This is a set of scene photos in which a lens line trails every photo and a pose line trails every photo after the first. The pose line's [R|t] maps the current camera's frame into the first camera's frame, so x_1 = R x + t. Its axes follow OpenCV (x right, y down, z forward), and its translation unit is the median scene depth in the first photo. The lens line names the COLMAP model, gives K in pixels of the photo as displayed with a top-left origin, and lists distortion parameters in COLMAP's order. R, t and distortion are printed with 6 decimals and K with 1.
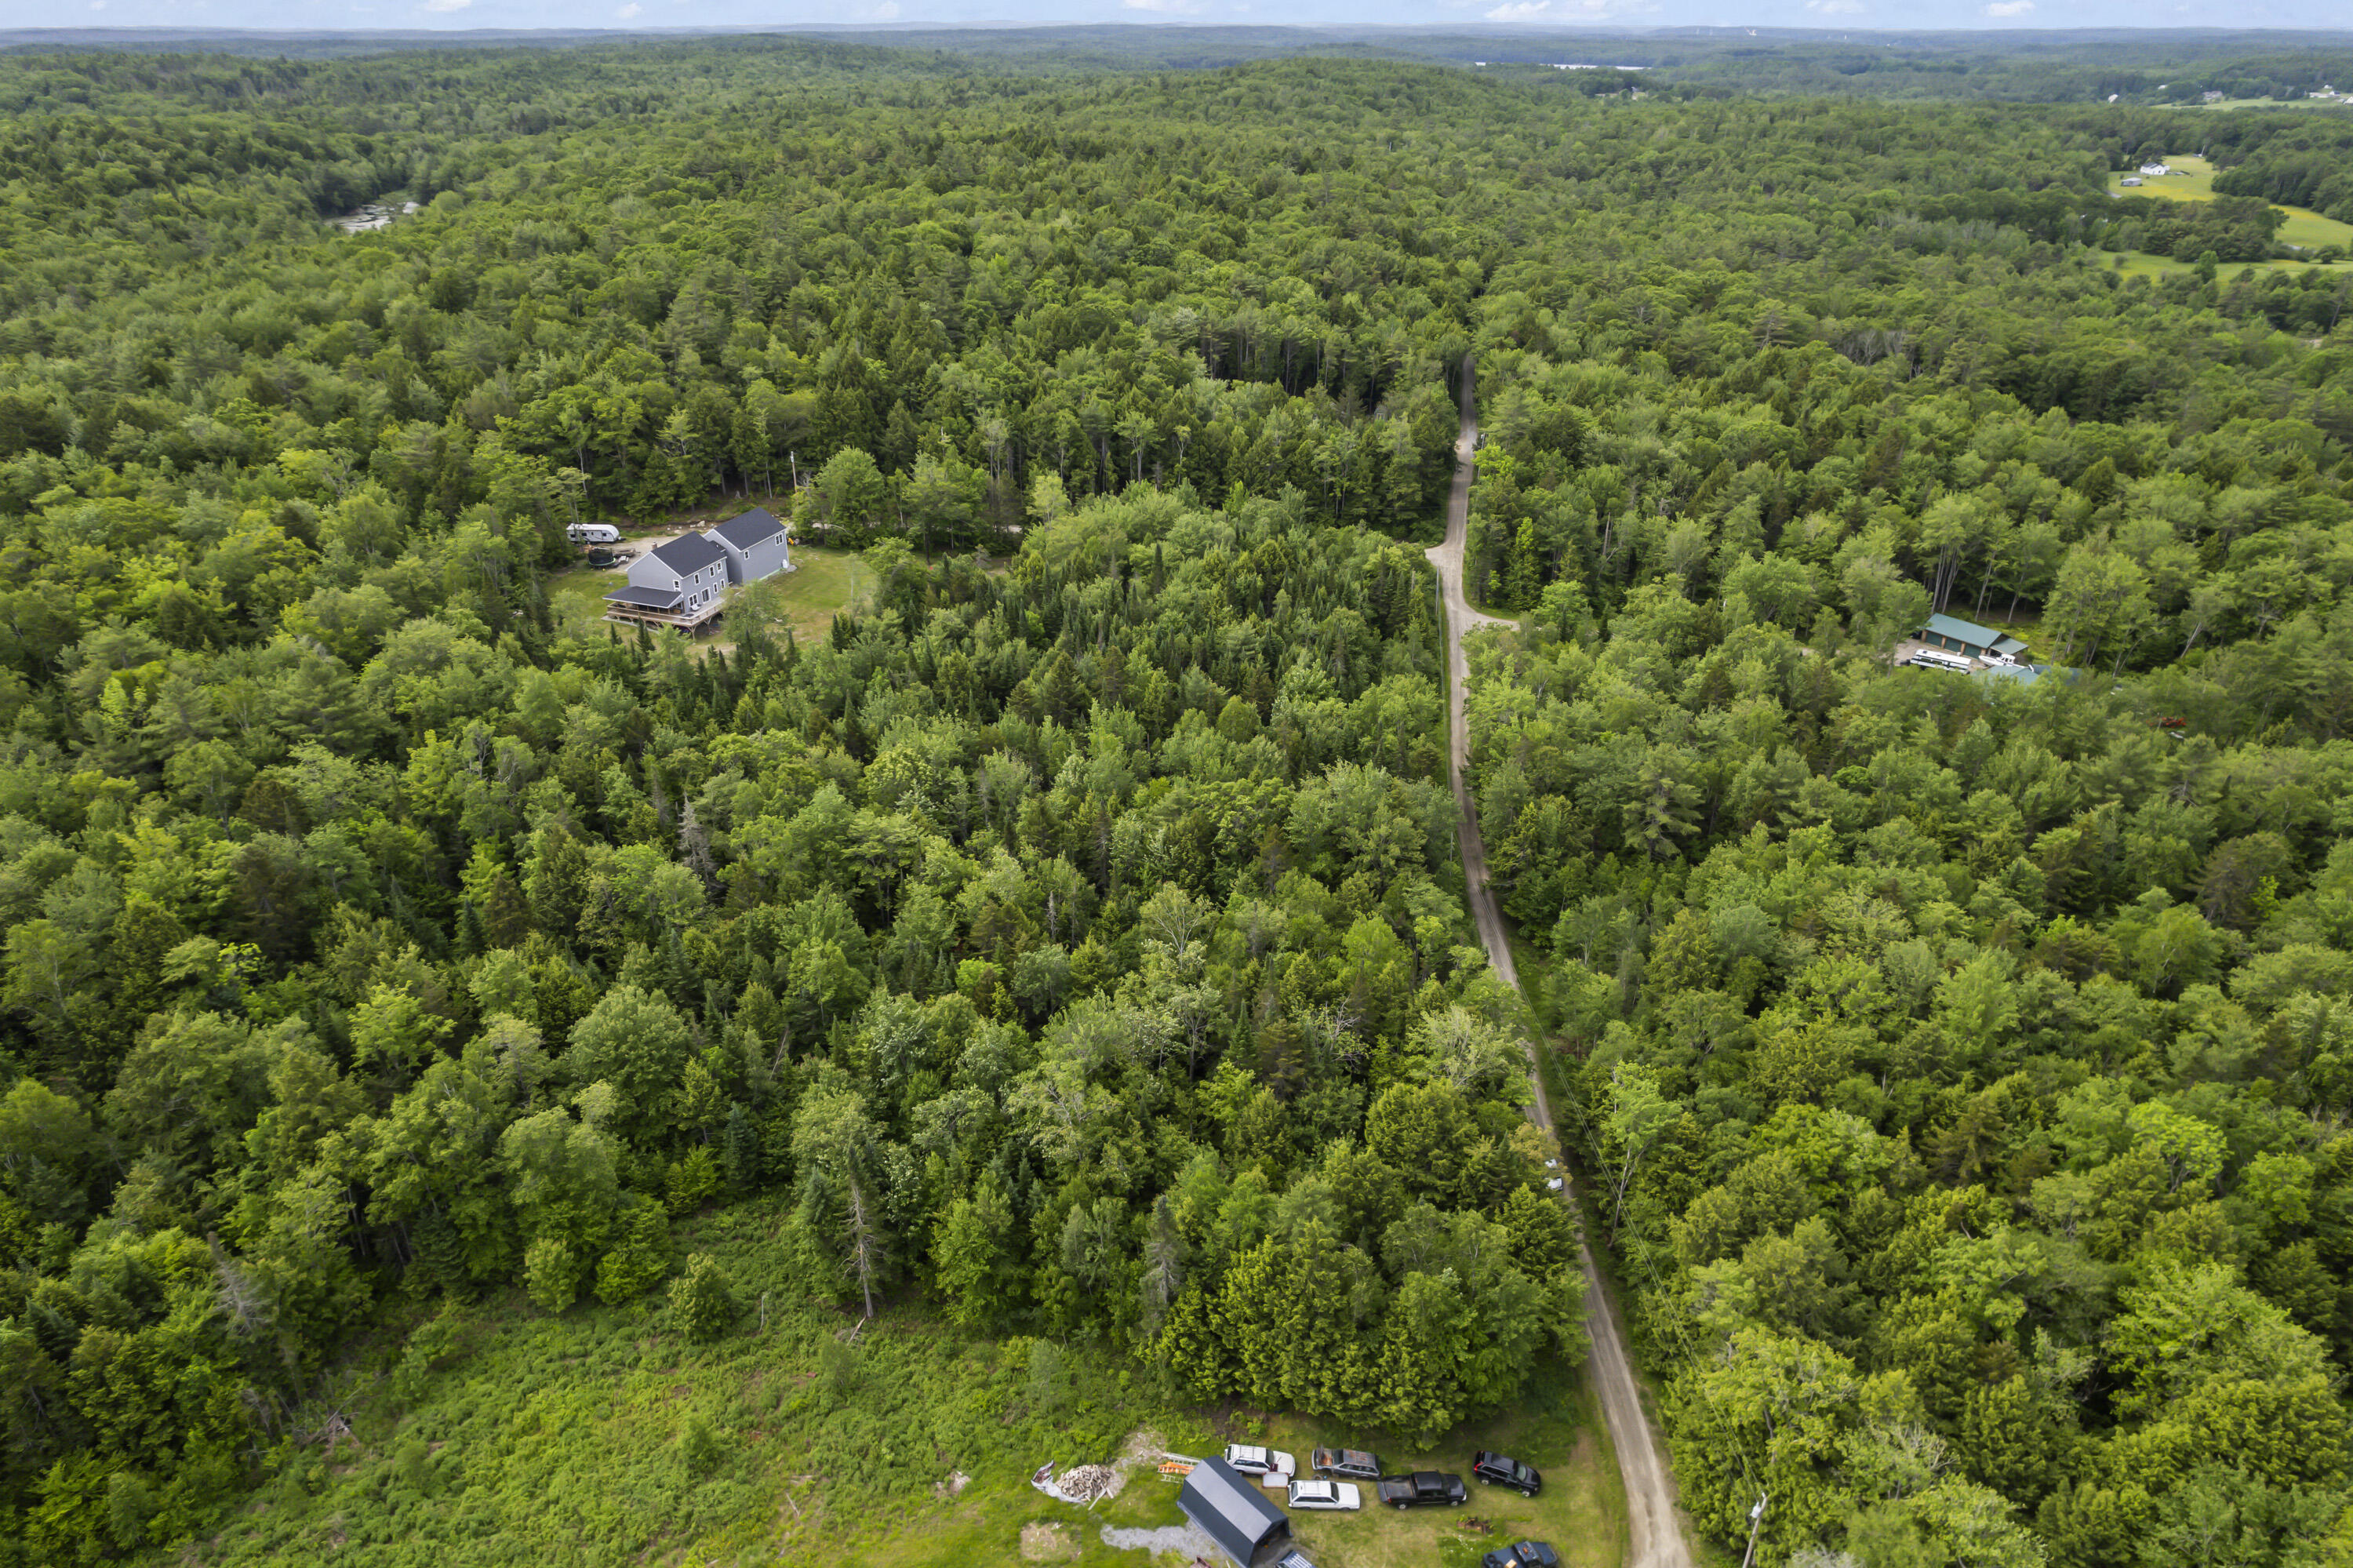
lens RADIAL K [[1479.7, 0, 1177.9], [0, 1479.7, 775.6], [0, 0, 1]] dist [-0.054636, 0.056639]
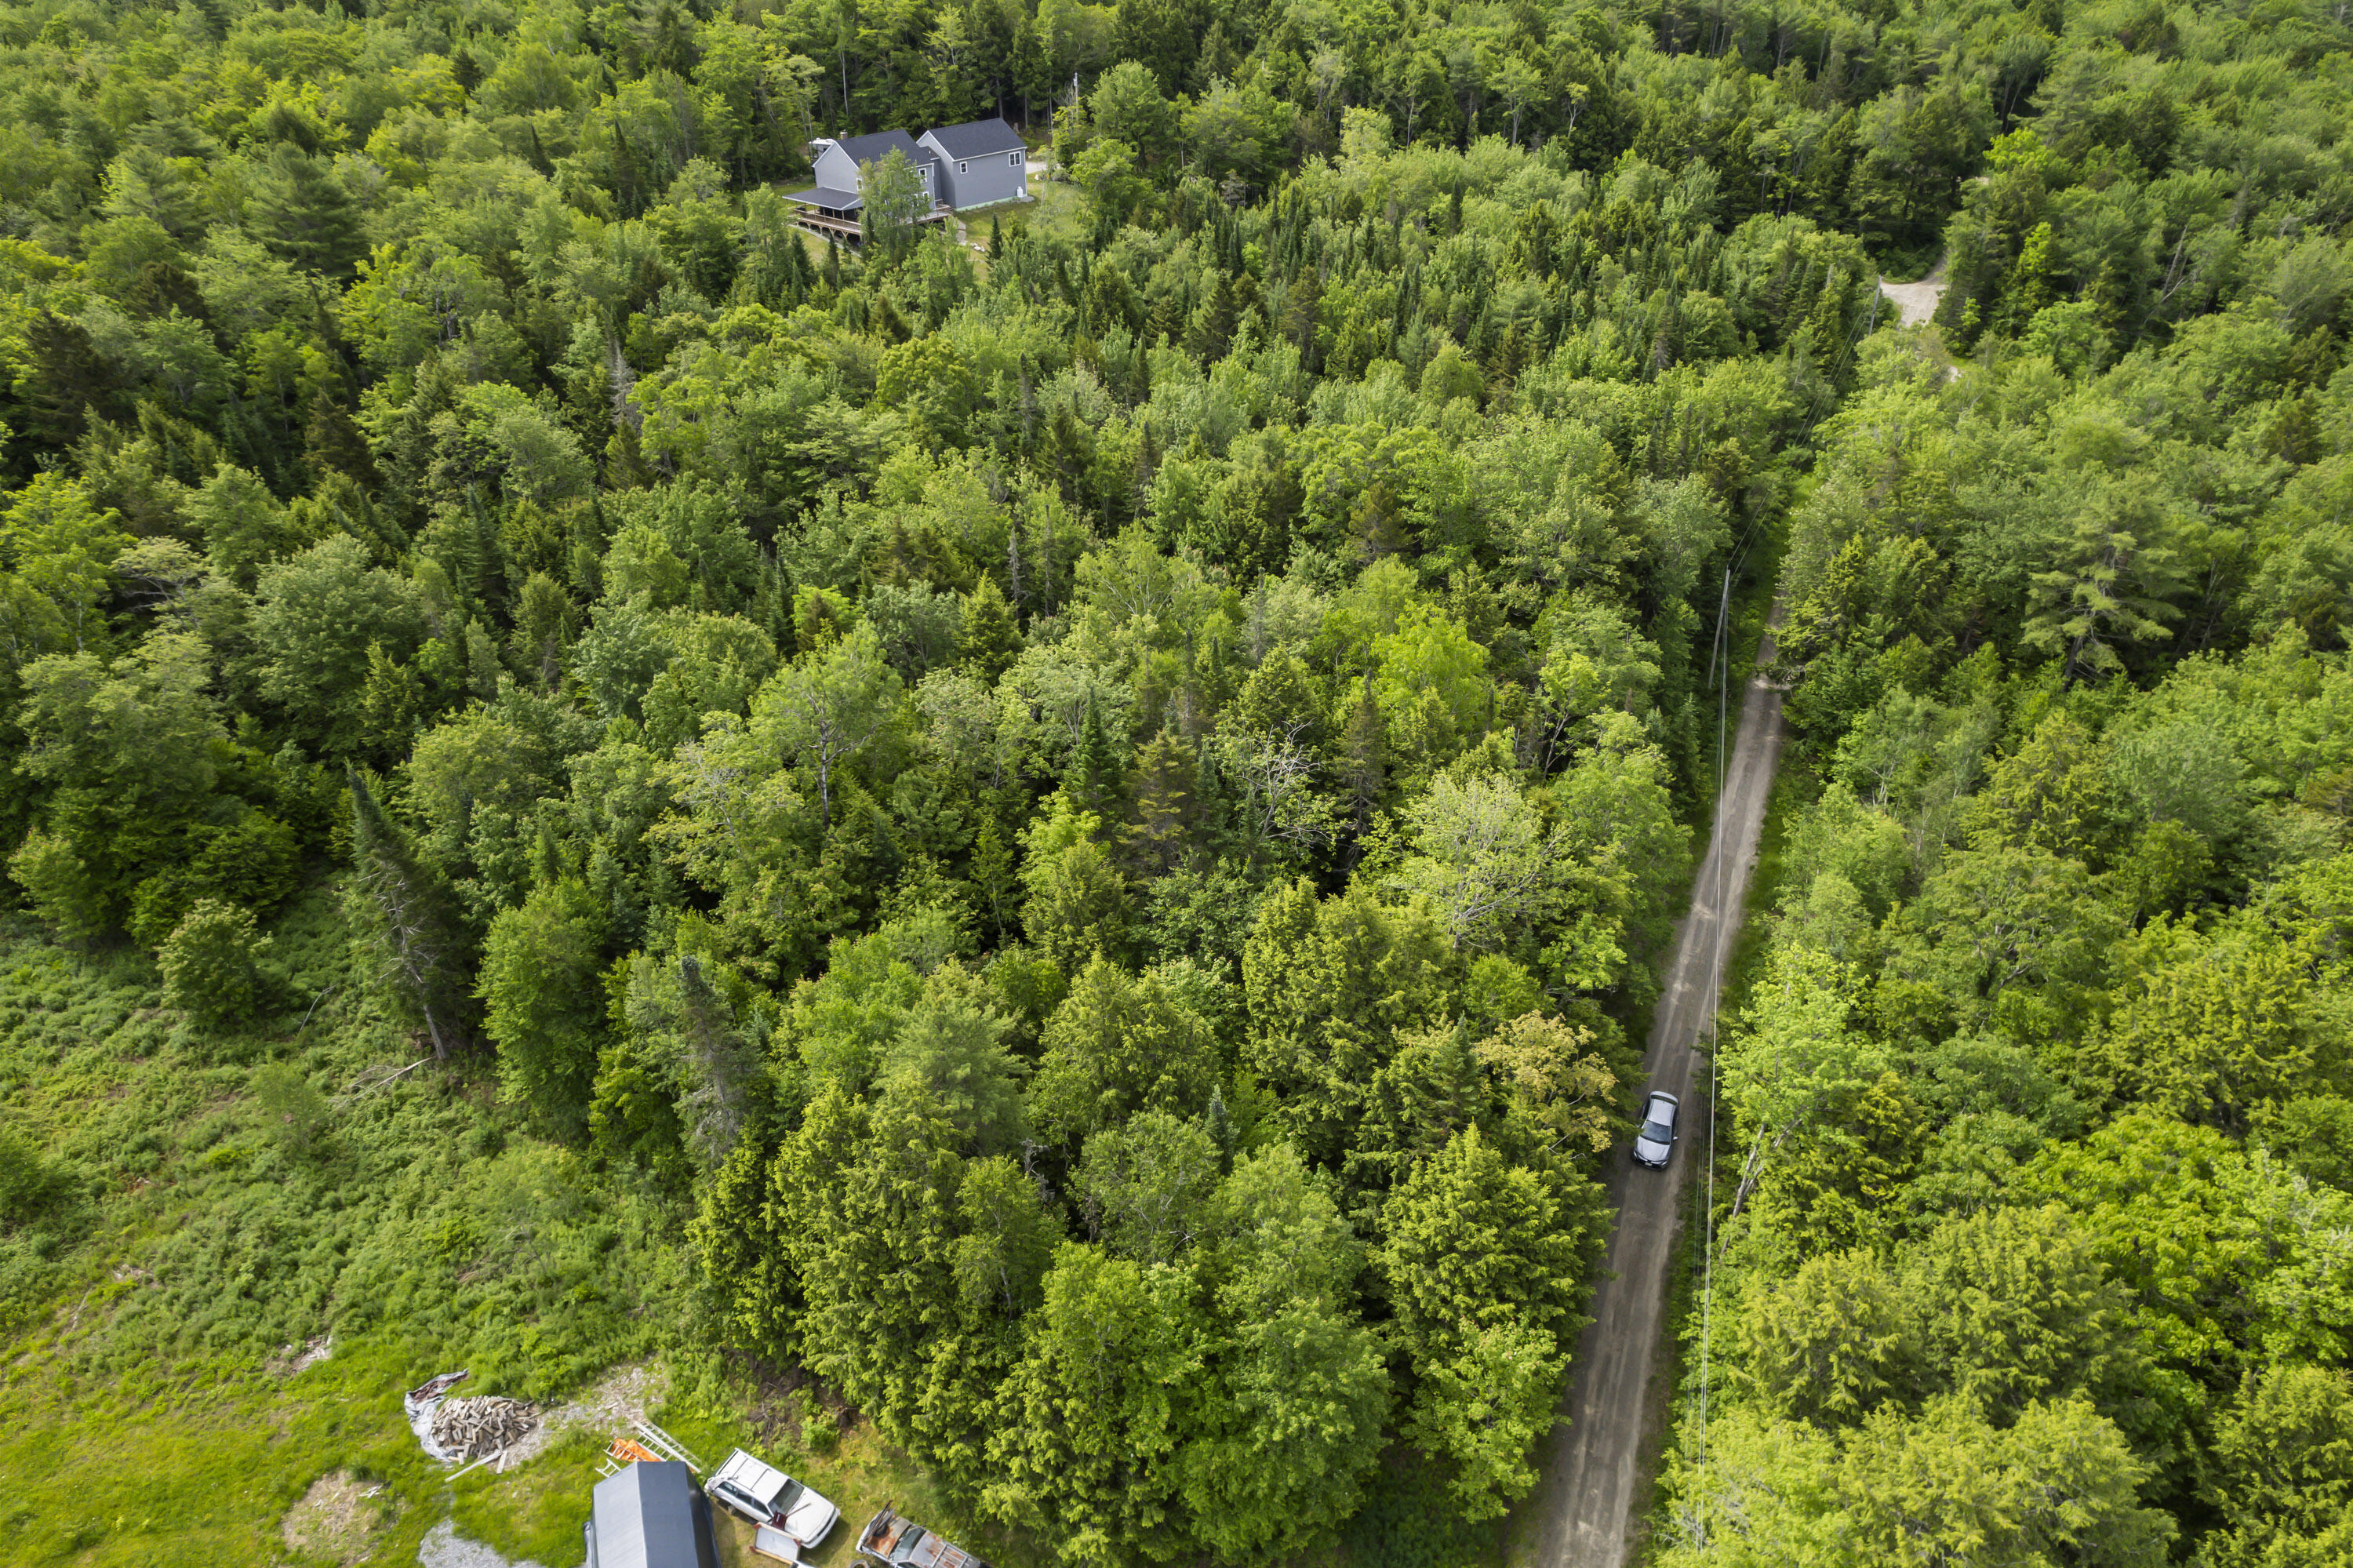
lens RADIAL K [[1479.7, 0, 1177.9], [0, 1479.7, 775.6], [0, 0, 1]] dist [-0.054636, 0.056639]
pose [[0.936431, 0.189962, -0.294977, 0.177358], [-0.157236, 0.978809, 0.131182, 0.078952], [0.313646, -0.076462, 0.946456, 0.350806]]
